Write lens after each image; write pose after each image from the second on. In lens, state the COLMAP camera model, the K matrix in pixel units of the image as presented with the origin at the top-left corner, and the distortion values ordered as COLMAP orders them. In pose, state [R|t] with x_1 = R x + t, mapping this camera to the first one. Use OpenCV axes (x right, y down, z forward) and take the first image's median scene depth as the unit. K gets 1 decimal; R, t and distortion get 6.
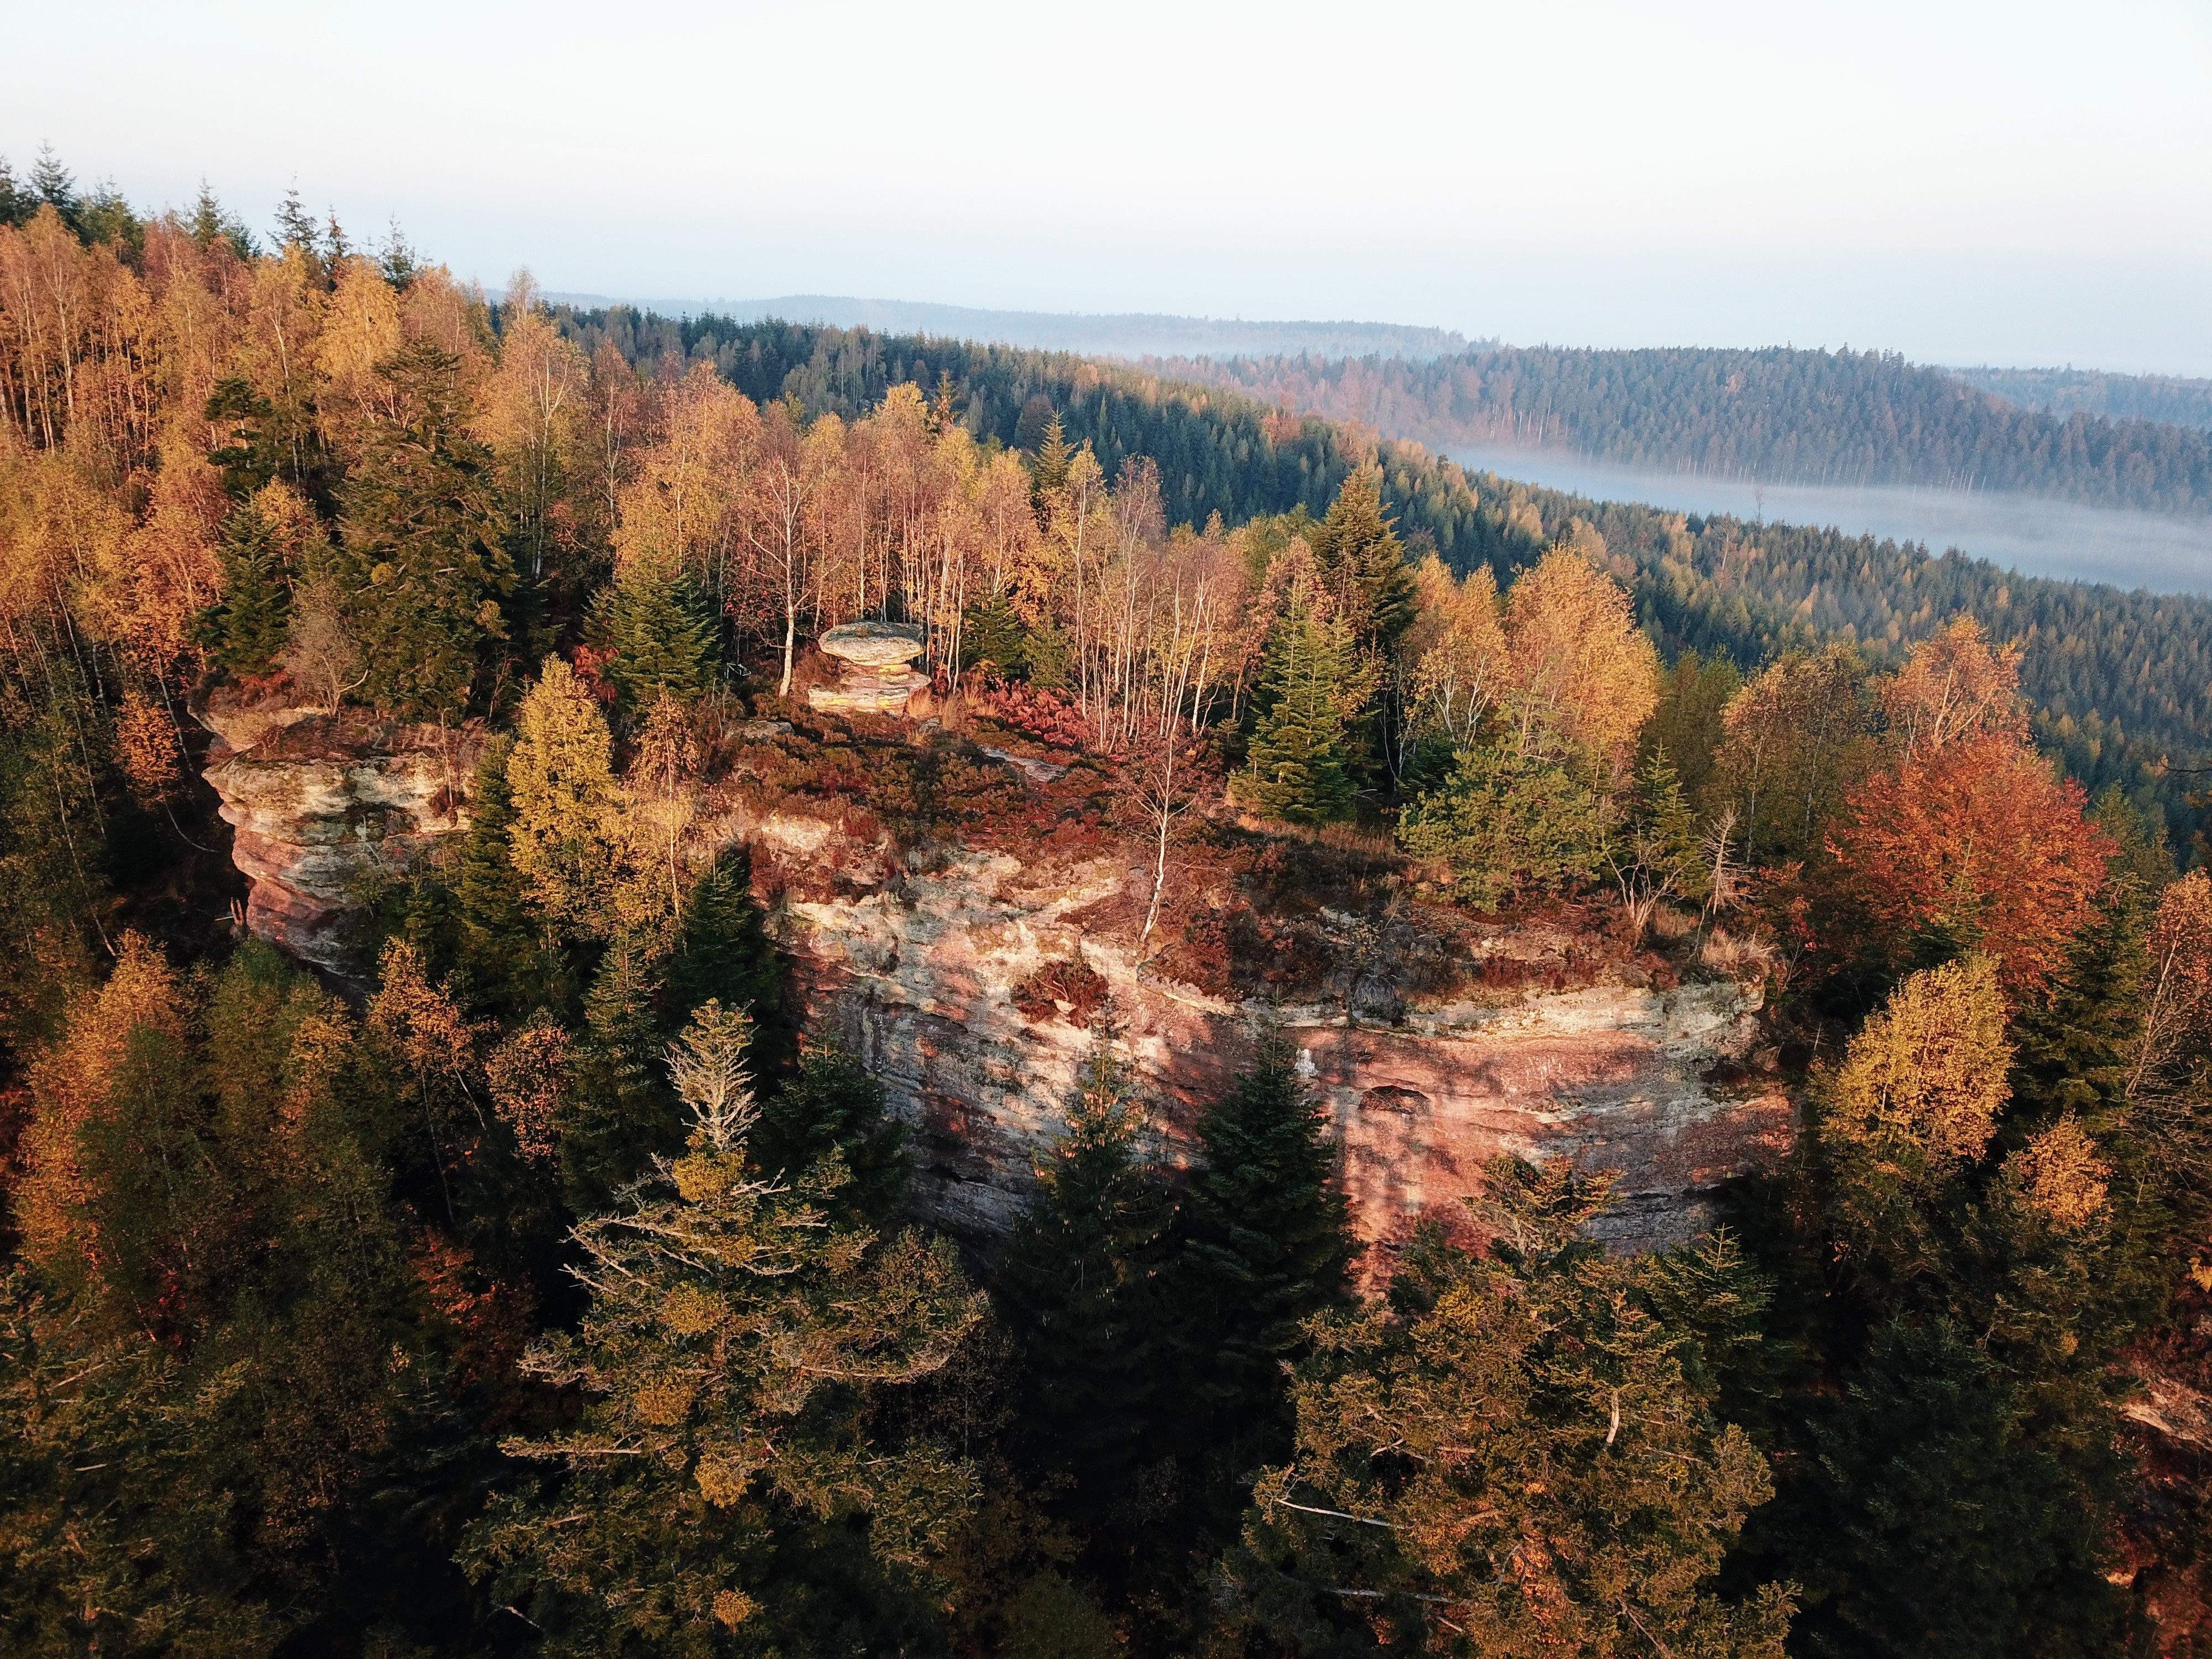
lens RADIAL K [[1713.3, 0, 1108.1], [0, 1713.3, 821.6], [0, 0, 1]] dist [-0.021727, 0.004075]
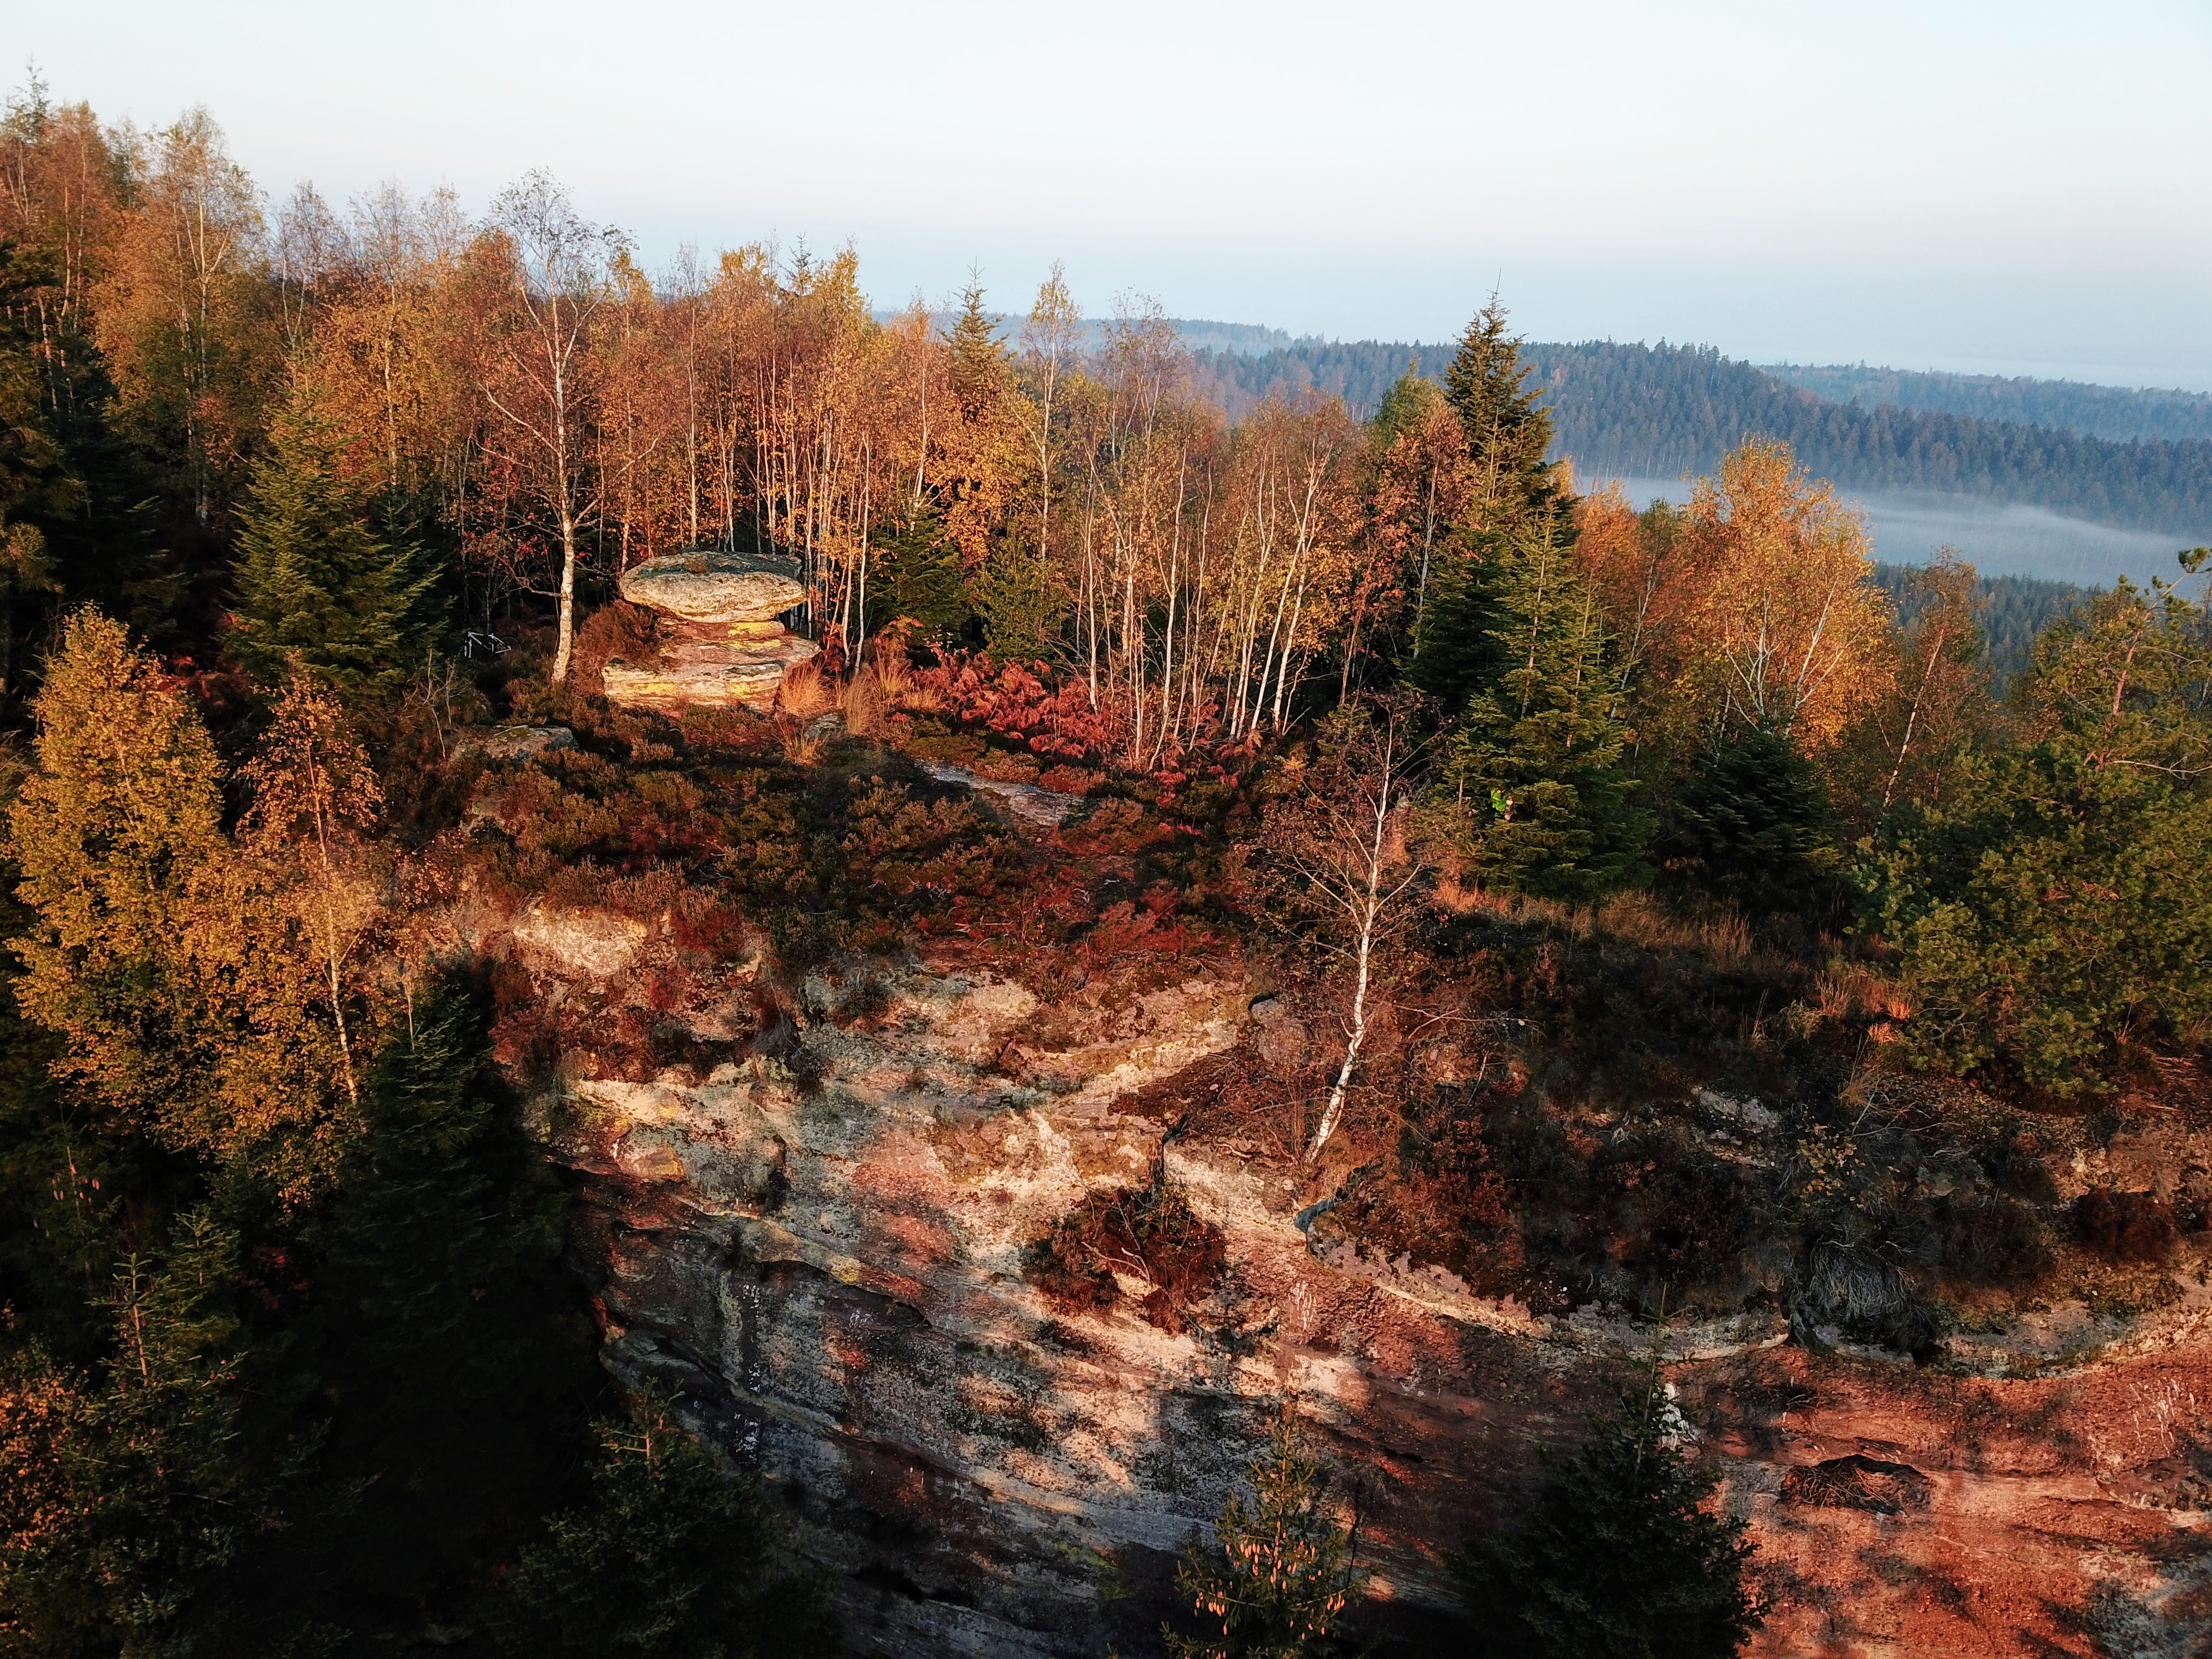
lens RADIAL K [[1713.3, 0, 1095.0], [0, 1713.3, 829.5], [0, 0, 1]] dist [-0.021727, 0.004075]
pose [[0.995766, -0.027347, 0.087767, -0.072354], [0.027077, 0.999624, 0.004265, -0.025030], [-0.087851, -0.001871, 0.996132, 0.477395]]
